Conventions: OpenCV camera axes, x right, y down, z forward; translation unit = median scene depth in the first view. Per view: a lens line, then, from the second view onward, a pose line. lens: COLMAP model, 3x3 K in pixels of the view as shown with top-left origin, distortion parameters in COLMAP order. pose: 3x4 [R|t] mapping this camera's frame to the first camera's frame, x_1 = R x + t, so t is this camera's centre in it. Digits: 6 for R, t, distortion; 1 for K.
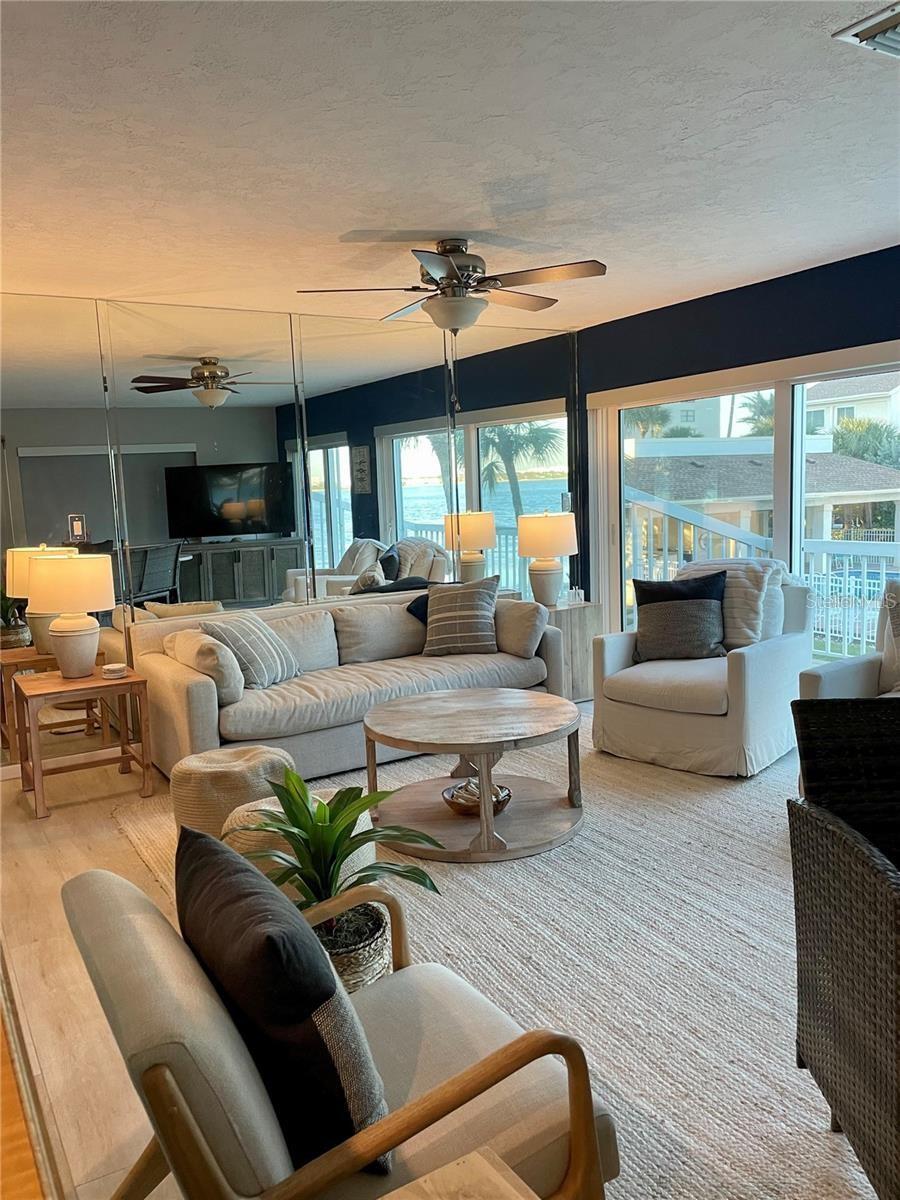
lens RADIAL K [[907.0, 0, 450.2], [0, 907.0, 601.6], [0, 0, 1]] dist [0.076792, -0.096789]
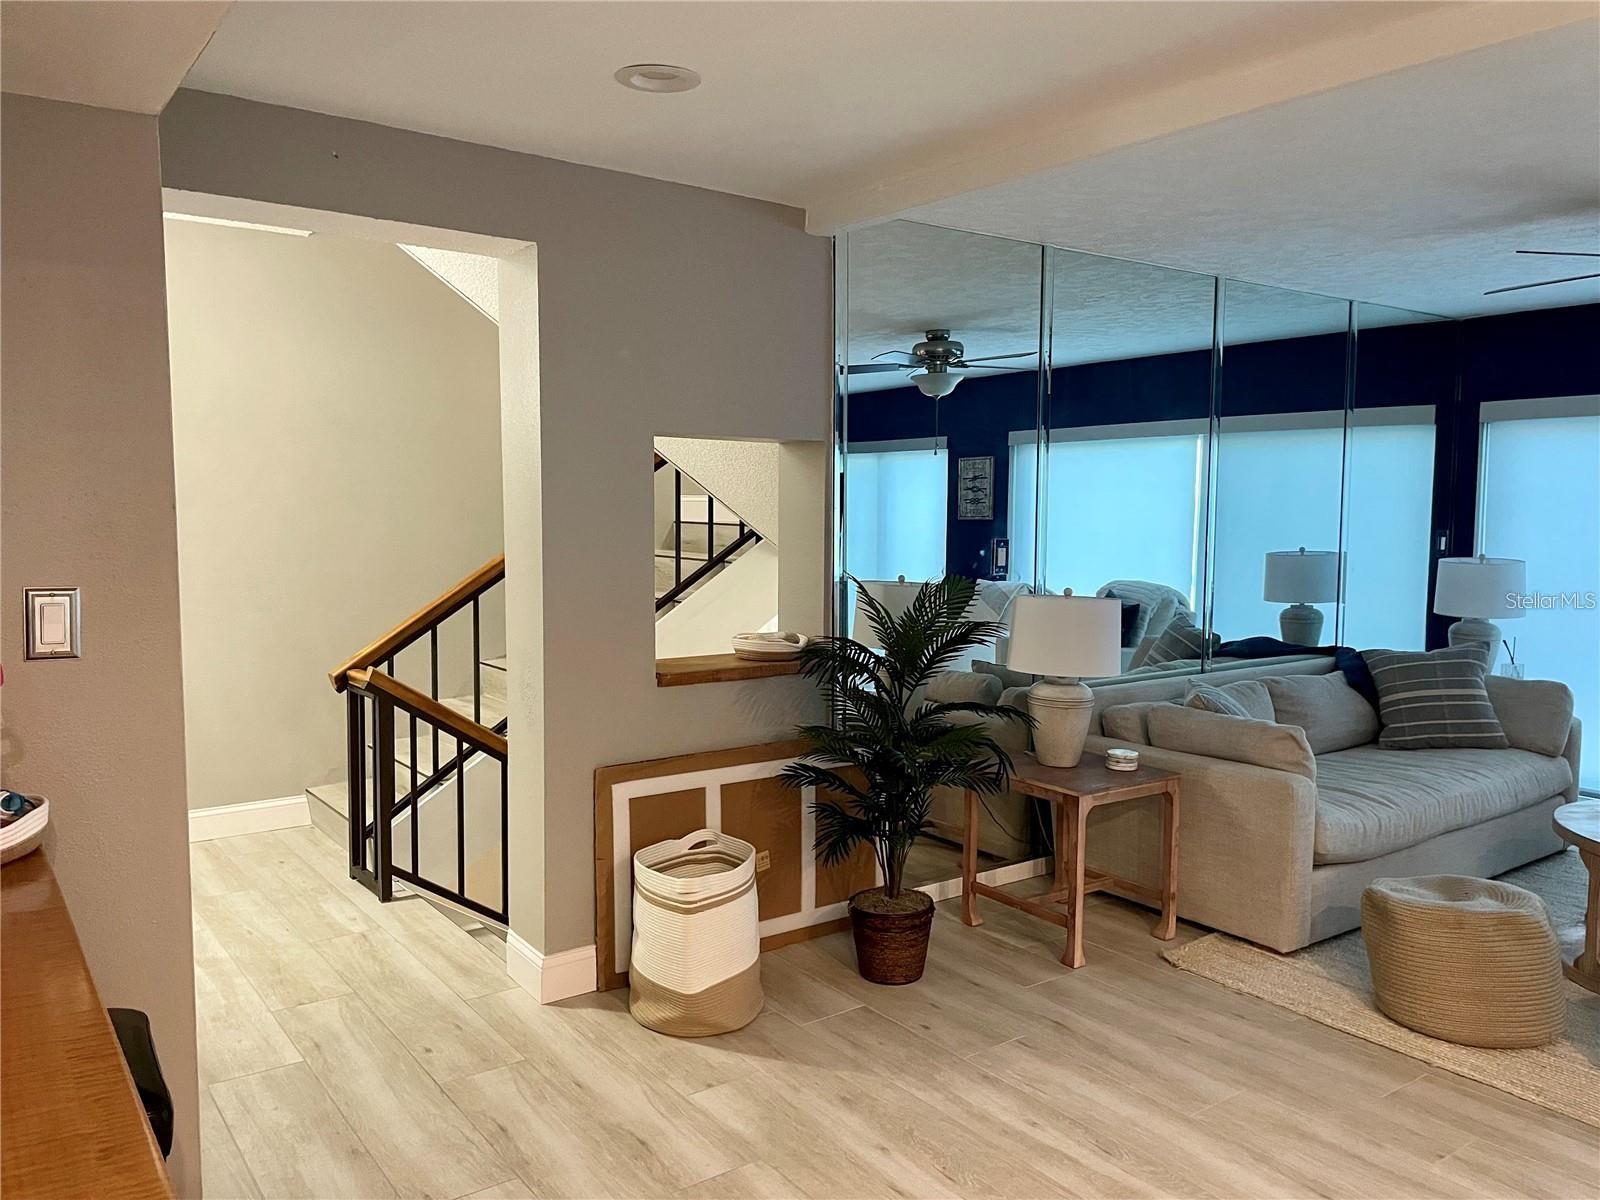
lens RADIAL K [[1209.3, 0, 800.3], [0, 1209.3, 596.1], [0, 0, 1]] dist [0.076792, -0.096789]
pose [[0.996021, 0.037105, 0.081028, -0.585203], [-0.032316, 0.997697, -0.059636, 0.011685], [-0.083054, 0.056780, 0.994926, 0.060124]]
